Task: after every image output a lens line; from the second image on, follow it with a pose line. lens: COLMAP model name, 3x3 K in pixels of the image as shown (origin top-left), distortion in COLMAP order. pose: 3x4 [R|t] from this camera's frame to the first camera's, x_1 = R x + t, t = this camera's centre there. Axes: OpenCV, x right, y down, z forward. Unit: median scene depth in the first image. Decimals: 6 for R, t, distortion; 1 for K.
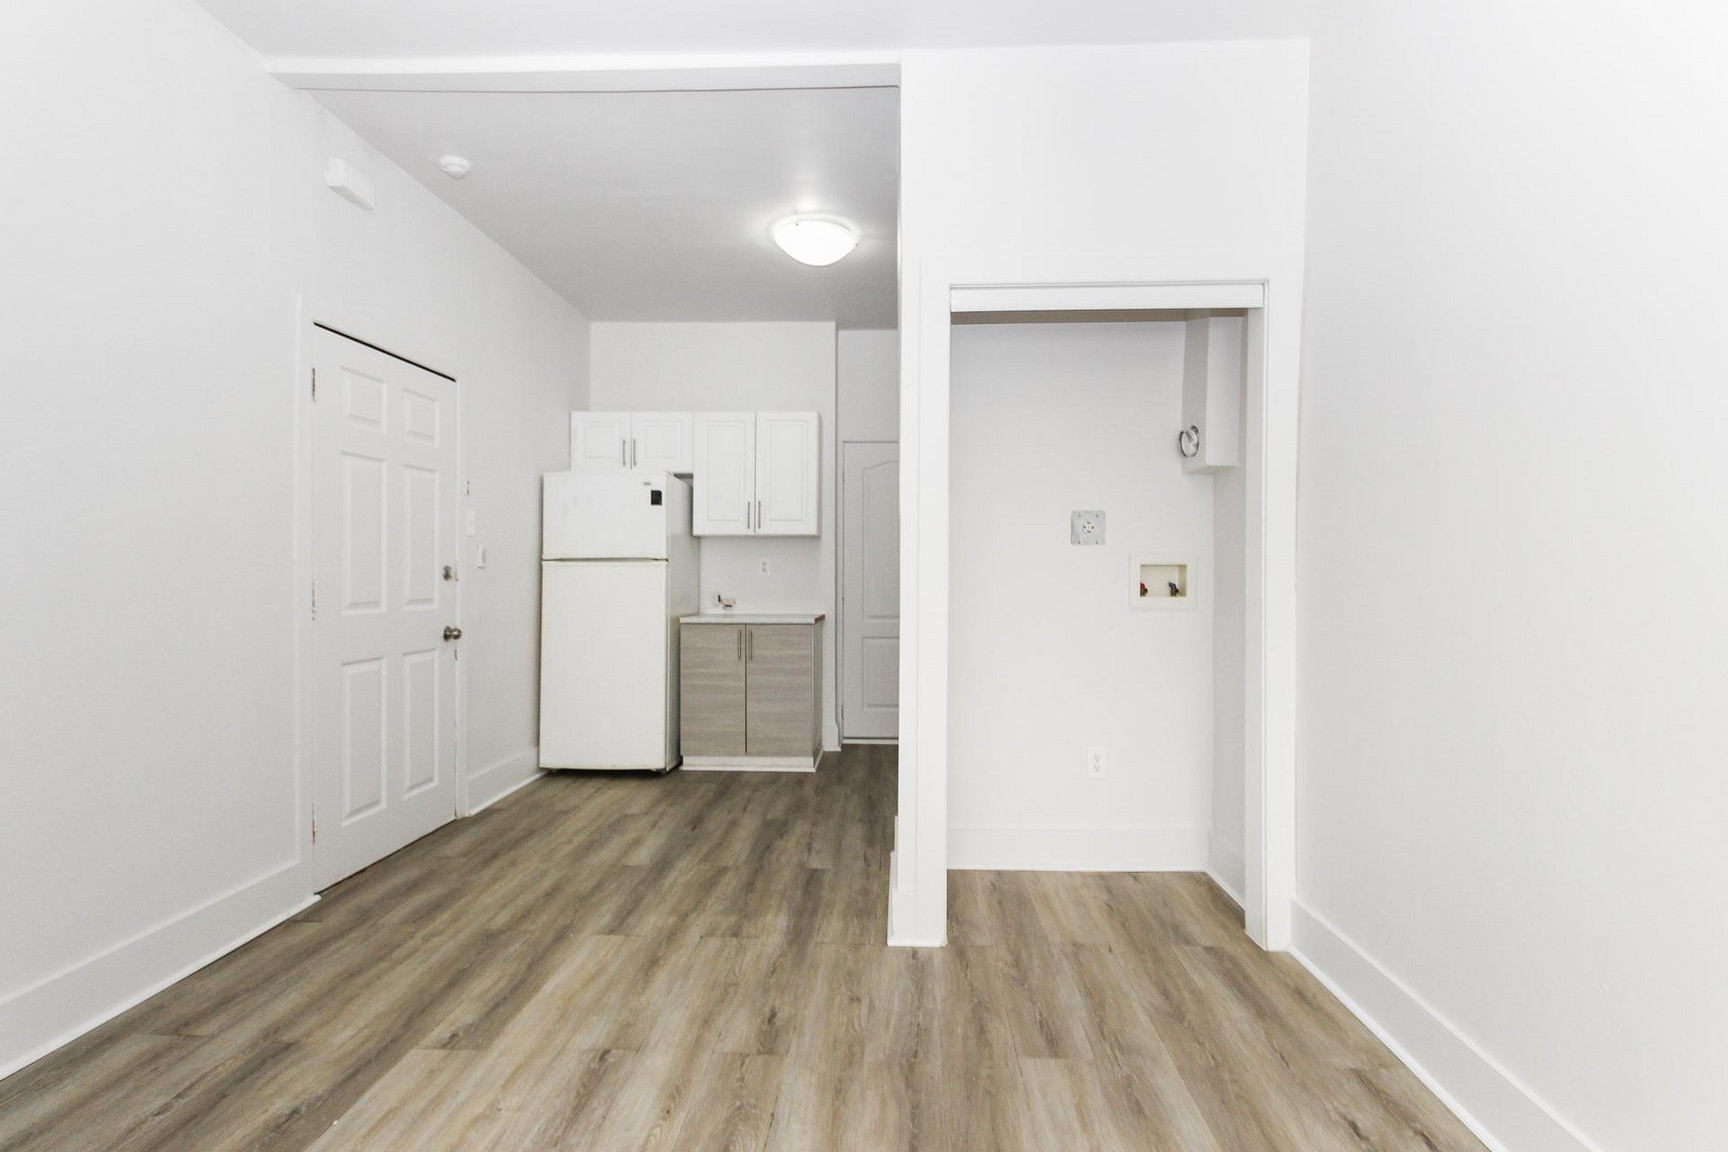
lens RADIAL K [[803.5, 0, 875.4], [0, 803.5, 573.1], [0, 0, 1]] dist [0.002699, 0.000341]
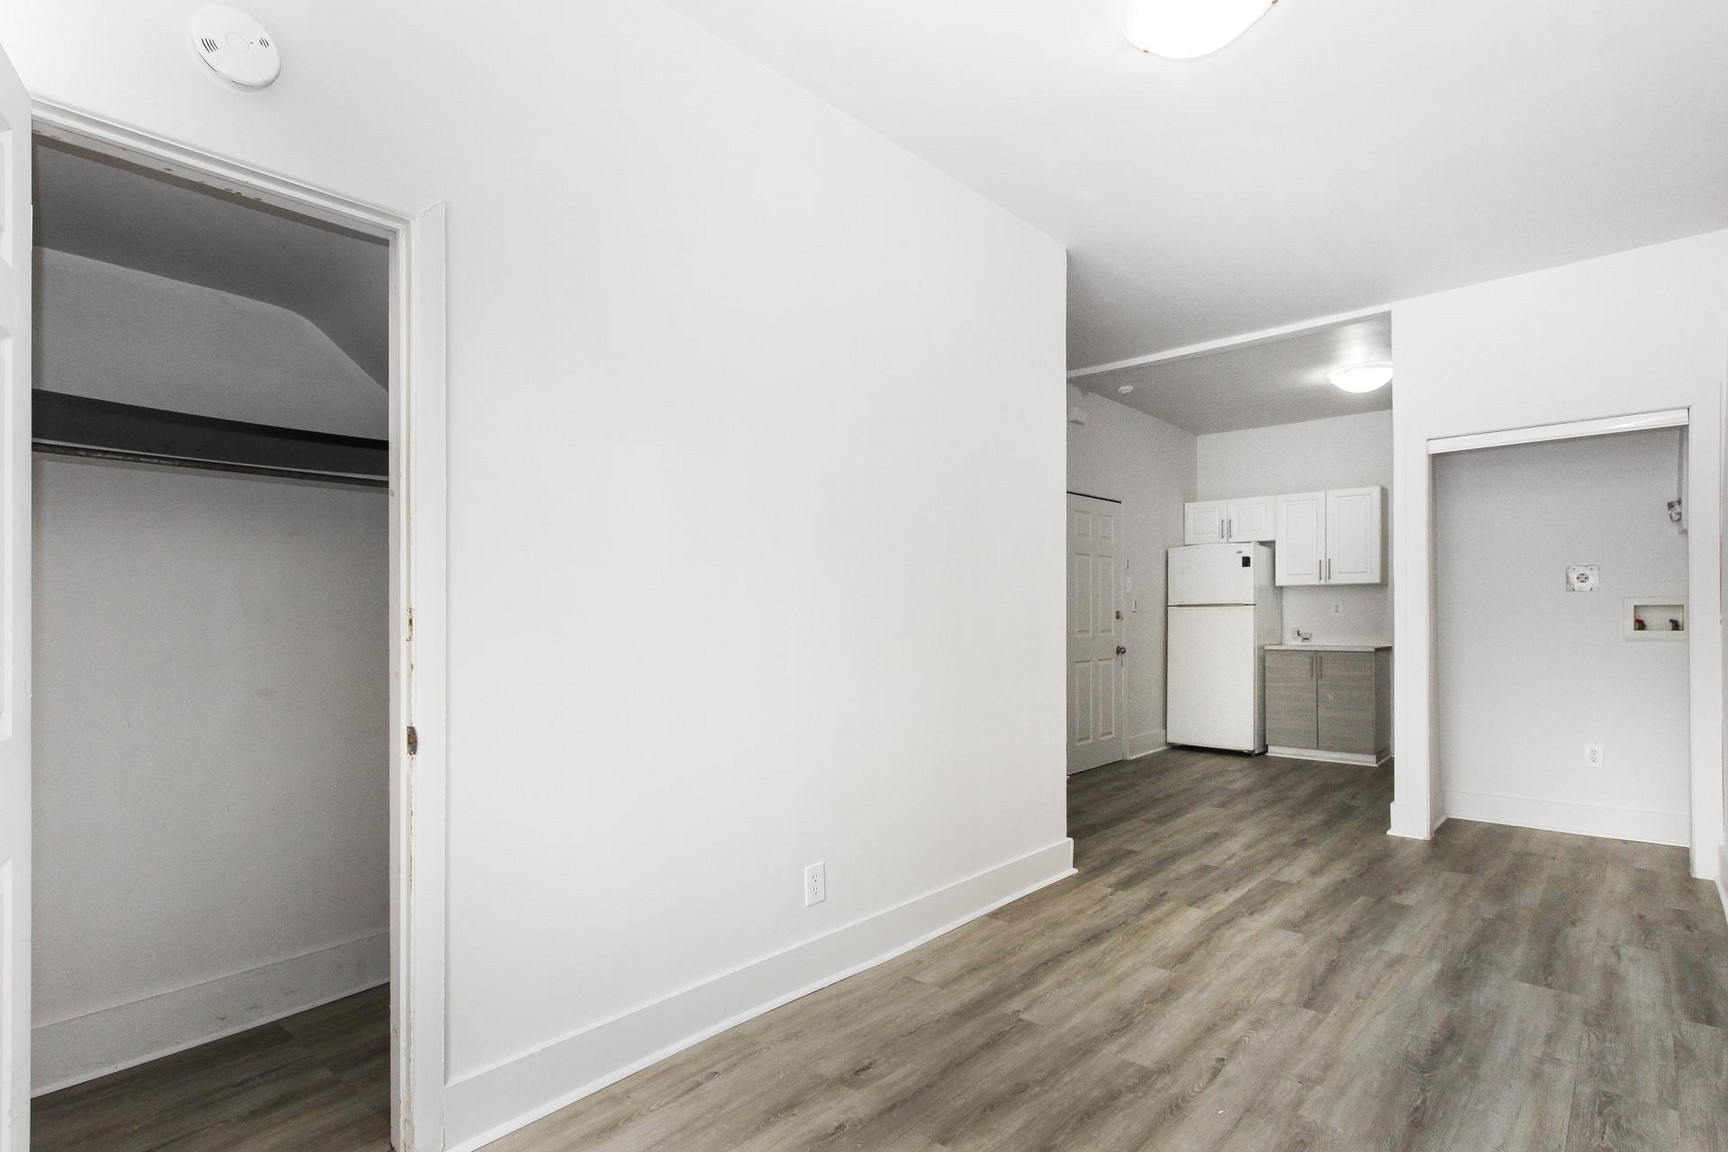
lens RADIAL K [[850.3, 0, 863.7], [0, 850.3, 616.9], [0, 0, 1]] dist [-0.004914, 0.004444]
pose [[0.763949, -0.004850, -0.645258, 0.221989], [0.008242, 0.999964, 0.002243, -0.005429], [0.645223, -0.007031, 0.763962, -0.724178]]
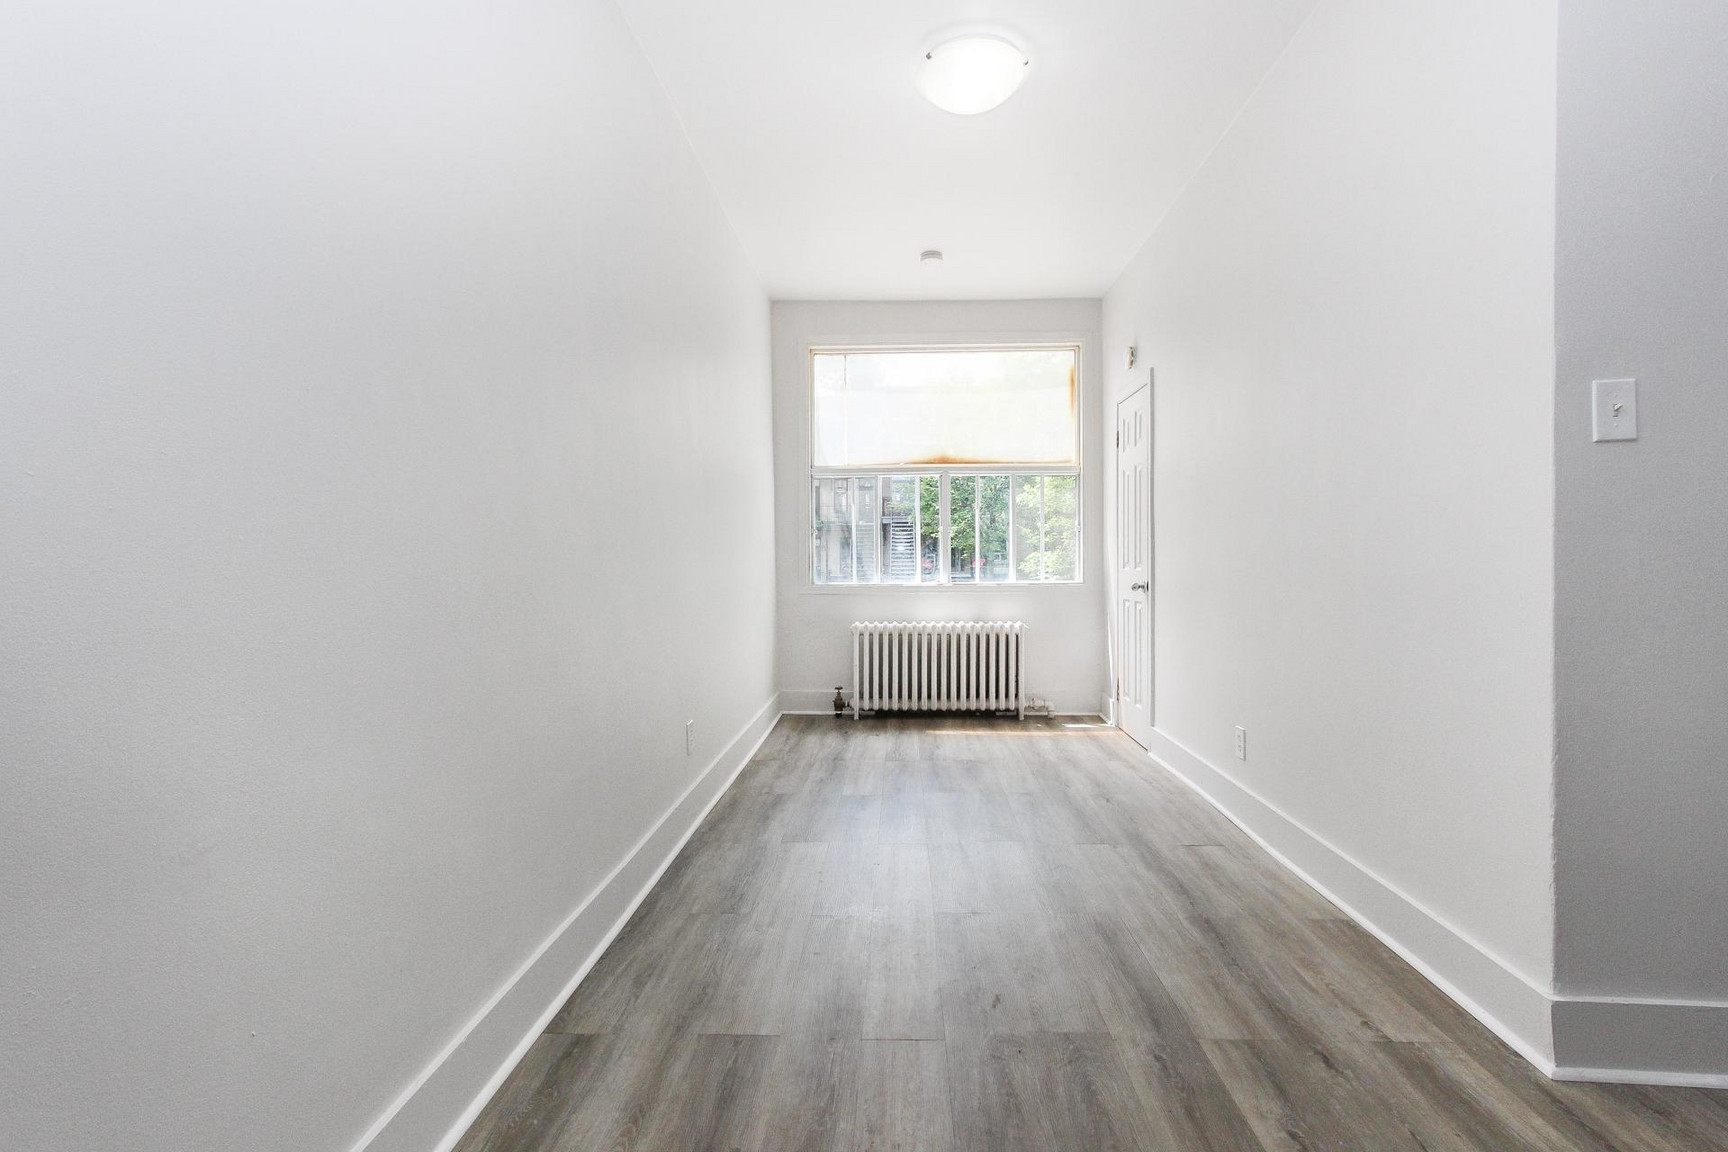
lens RADIAL K [[803.5, 0, 873.5], [0, 803.5, 568.6], [0, 0, 1]] dist [0.002699, 0.000341]
pose [[-0.999937, 0.006738, -0.009029, 0.121724], [0.006633, 0.999911, 0.011537, 0.025434], [0.009106, 0.011477, -0.999893, 0.656114]]
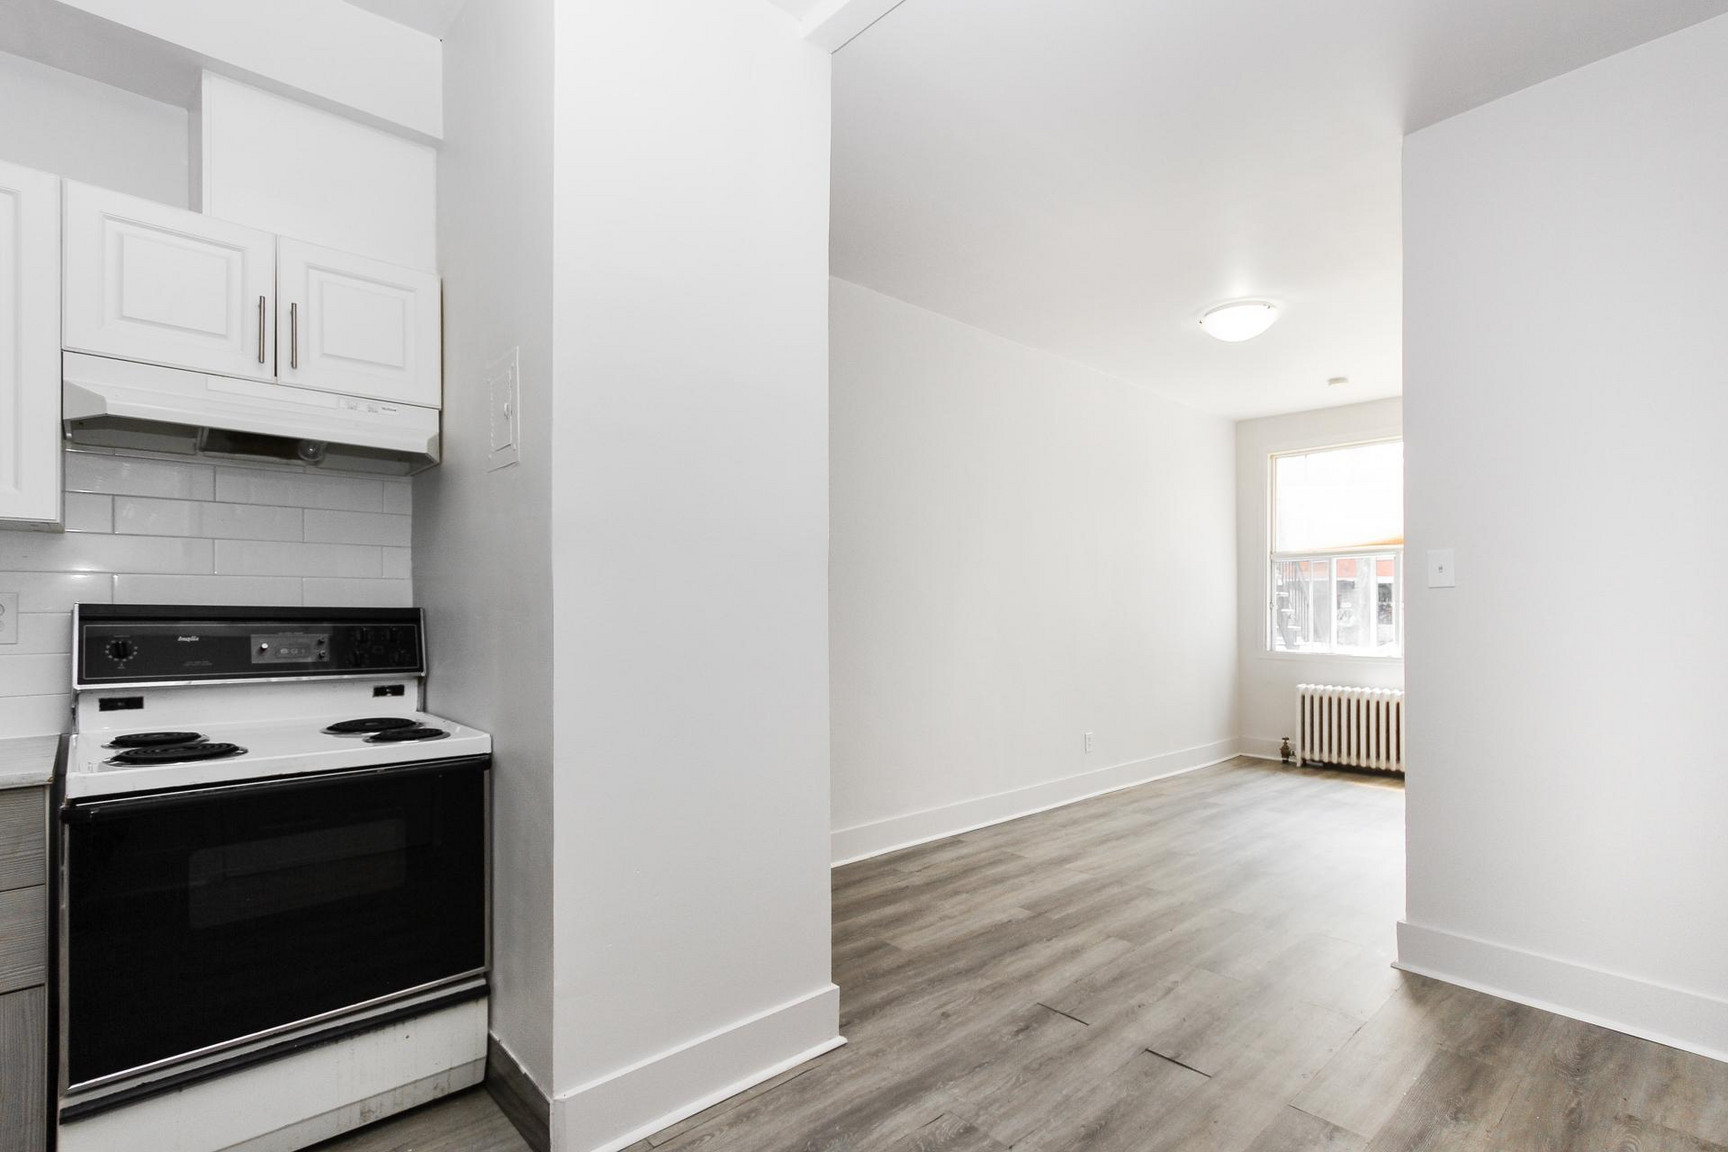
lens RADIAL K [[828.6, 0, 867.9], [0, 828.6, 612.3], [0, 0, 1]] dist [0.002195, 0.001126]
pose [[-0.708442, -0.002279, 0.705765, -0.440426], [-0.002060, 0.999997, 0.001161, -0.014529], [-0.705766, -0.000631, -0.708445, 1.101441]]
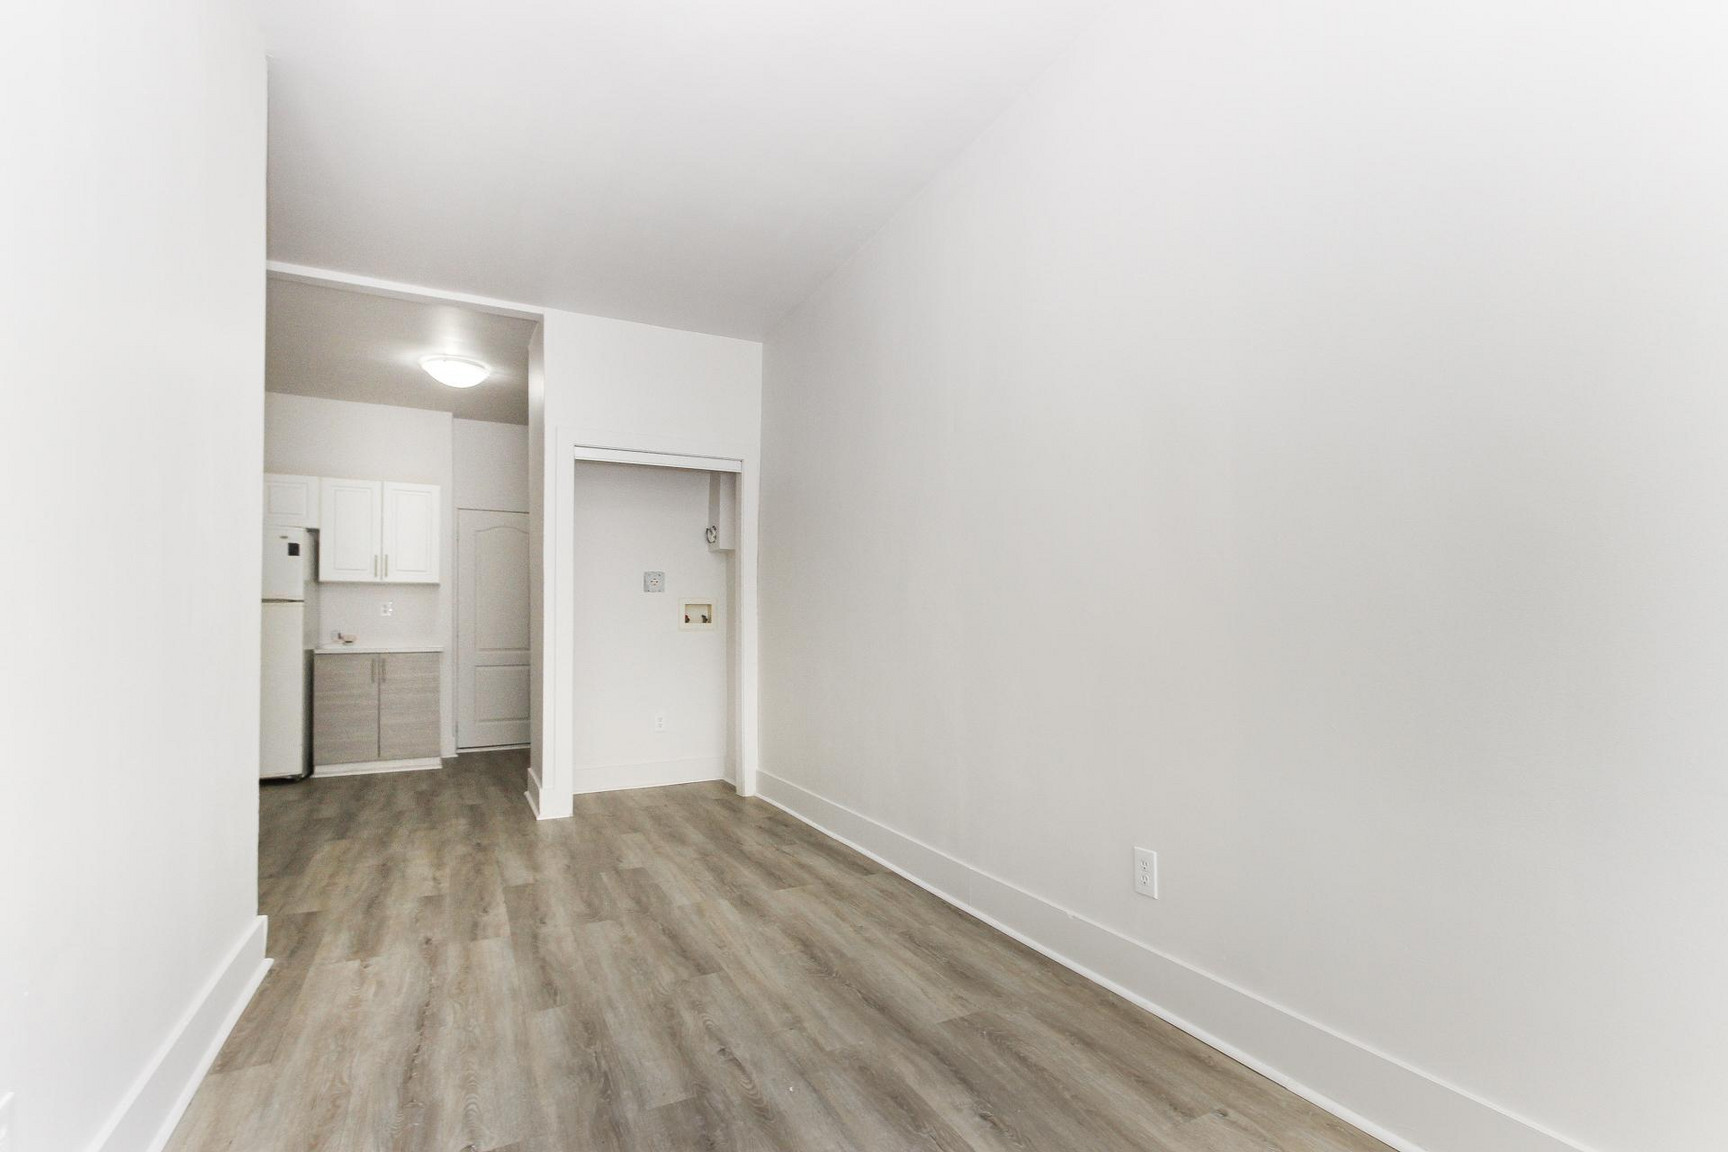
lens RADIAL K [[828.6, 0, 899.3], [0, 828.6, 607.8], [0, 0, 1]] dist [0.002195, 0.001126]
pose [[0.860686, 0.003598, 0.509124, -0.150488], [0.008656, 0.999727, -0.021698, 0.033628], [-0.509063, 0.023082, 0.860420, -0.637922]]
